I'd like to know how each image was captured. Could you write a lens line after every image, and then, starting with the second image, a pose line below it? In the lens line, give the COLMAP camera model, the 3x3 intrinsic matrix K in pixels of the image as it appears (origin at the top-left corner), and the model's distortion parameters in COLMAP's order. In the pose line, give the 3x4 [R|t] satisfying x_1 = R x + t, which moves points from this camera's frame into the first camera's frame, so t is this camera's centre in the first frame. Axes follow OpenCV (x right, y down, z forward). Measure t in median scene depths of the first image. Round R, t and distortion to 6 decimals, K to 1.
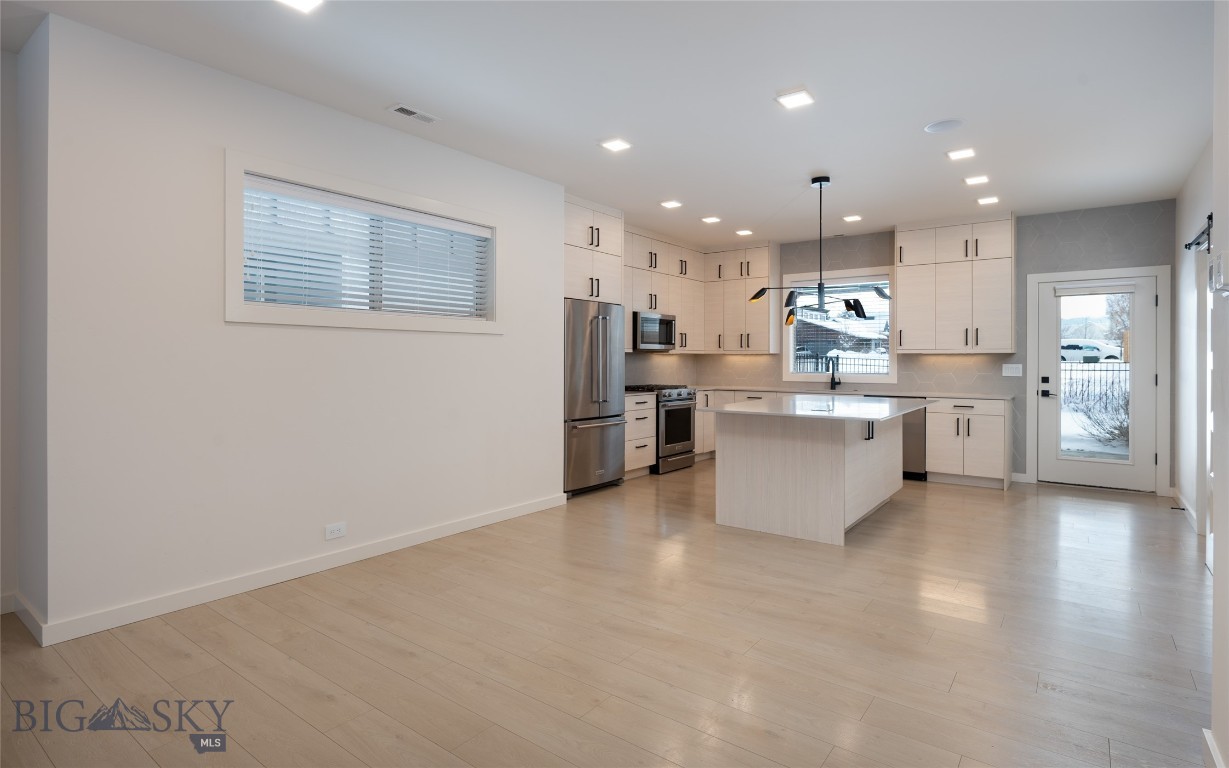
lens RADIAL K [[647.6, 0, 607.3], [0, 647.6, 363.0], [0, 0, 1]] dist [0.002384, -0.003182]
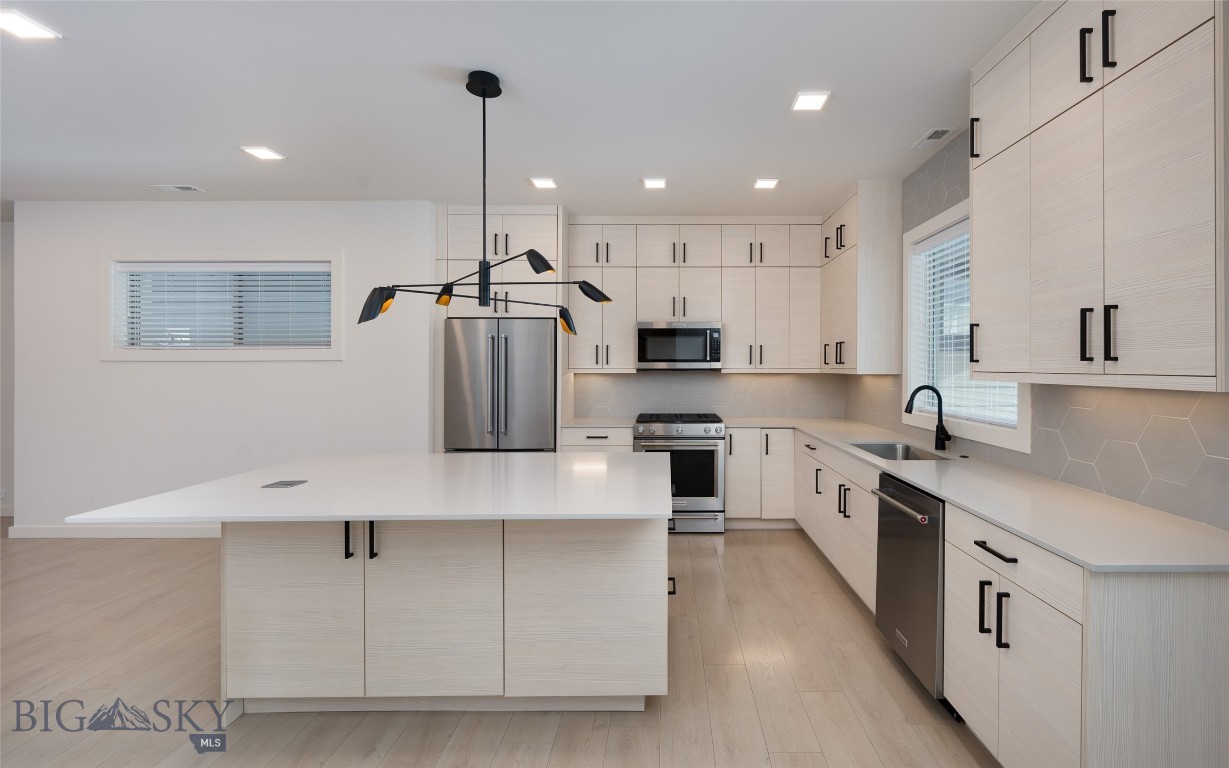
lens RADIAL K [[536.7, 0, 649.8], [0, 536.7, 370.5], [0, 0, 1]] dist [-0.002943, -0.000126]
pose [[0.591230, 0.003272, -0.806497, 0.595271], [-0.001772, 0.999995, 0.002758, -0.021844], [0.806501, -0.000201, 0.591232, 0.629081]]
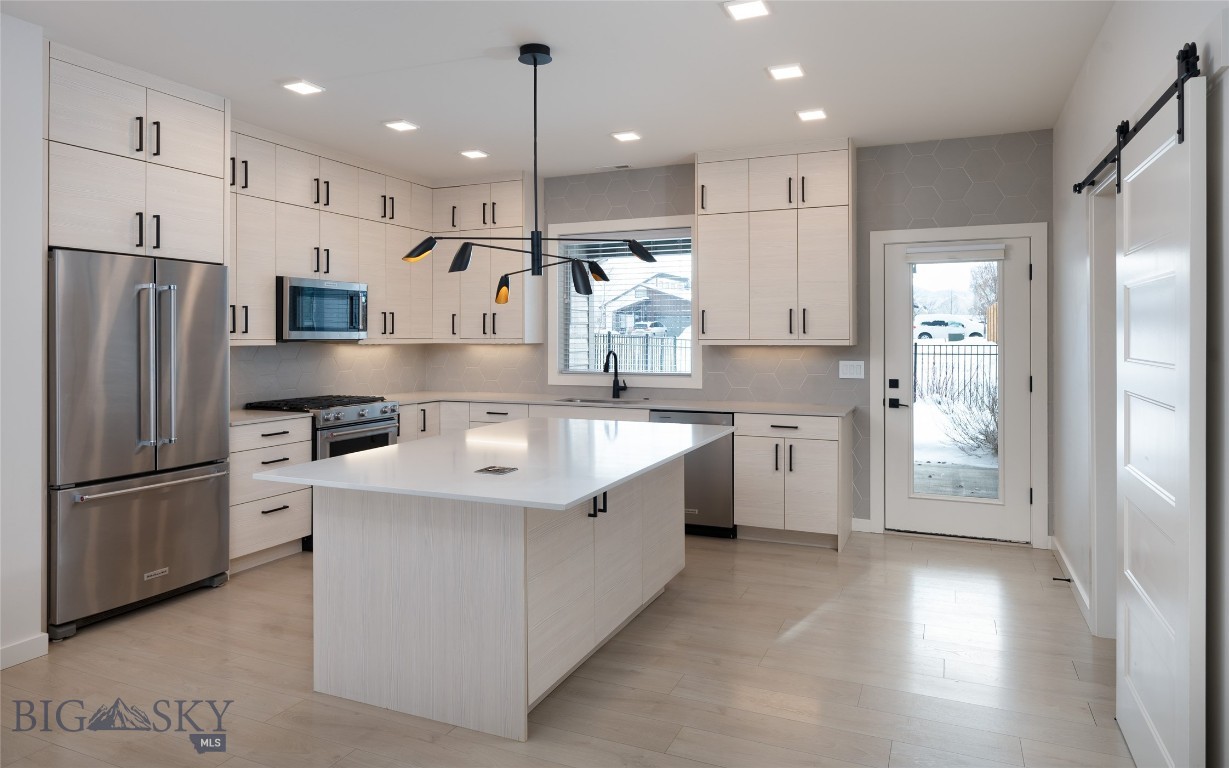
lens RADIAL K [[777.1, 0, 630.1], [0, 777.1, 338.3], [0, 0, 1]] dist [-0.006714, -0.001019]
pose [[0.970713, -0.003758, 0.240212, 0.185547], [0.004129, 0.999991, -0.001041, -0.021151], [-0.240206, 0.002002, 0.970720, 0.238565]]
